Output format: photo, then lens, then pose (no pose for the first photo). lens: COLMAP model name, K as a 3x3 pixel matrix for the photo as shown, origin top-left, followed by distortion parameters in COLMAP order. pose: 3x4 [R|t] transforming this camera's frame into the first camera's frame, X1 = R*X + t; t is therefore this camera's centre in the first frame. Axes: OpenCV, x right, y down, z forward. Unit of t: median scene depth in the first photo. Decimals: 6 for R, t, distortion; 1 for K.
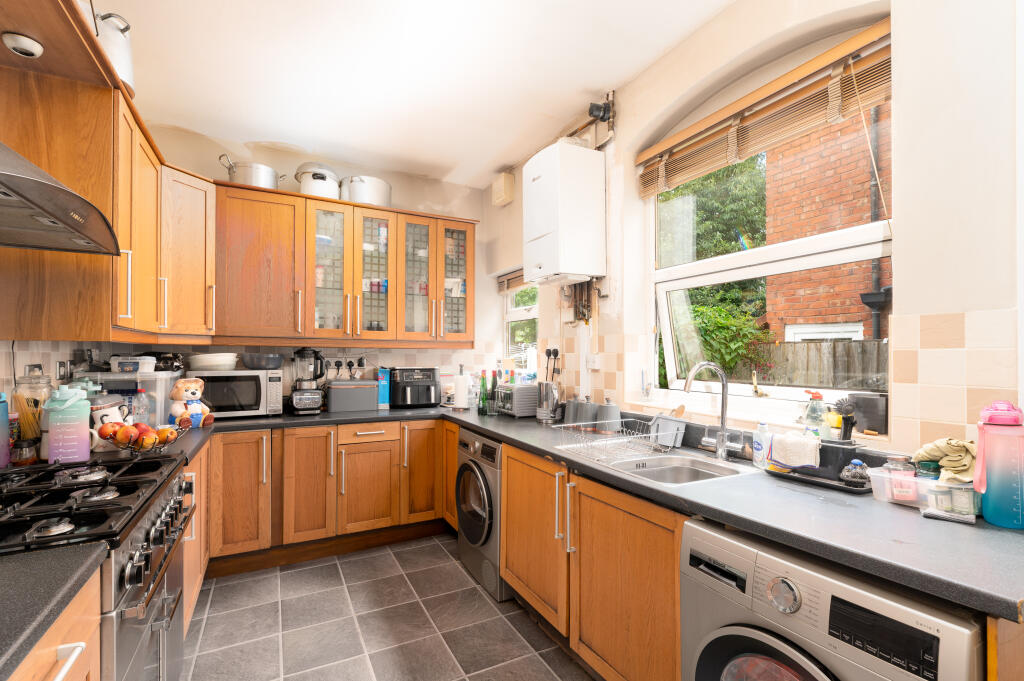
lens RADIAL K [[456.9, 0, 510.6], [0, 456.9, 352.6], [0, 0, 1]] dist [-0.000522, -0.000793]
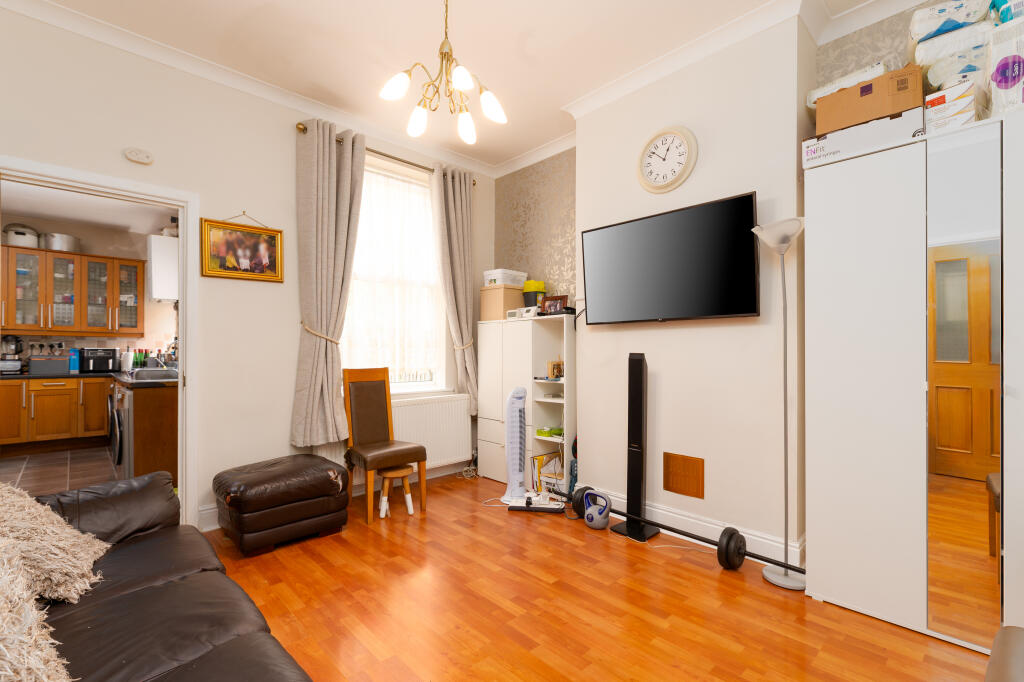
lens RADIAL K [[456.9, 0, 506.9], [0, 456.9, 348.9], [0, 0, 1]] dist [-0.000522, -0.000793]
pose [[0.960305, -0.001667, 0.278946, 0.885768], [0.001748, 0.999998, -0.000040, 0.044825], [-0.278945, 0.000526, 0.960307, -1.181534]]
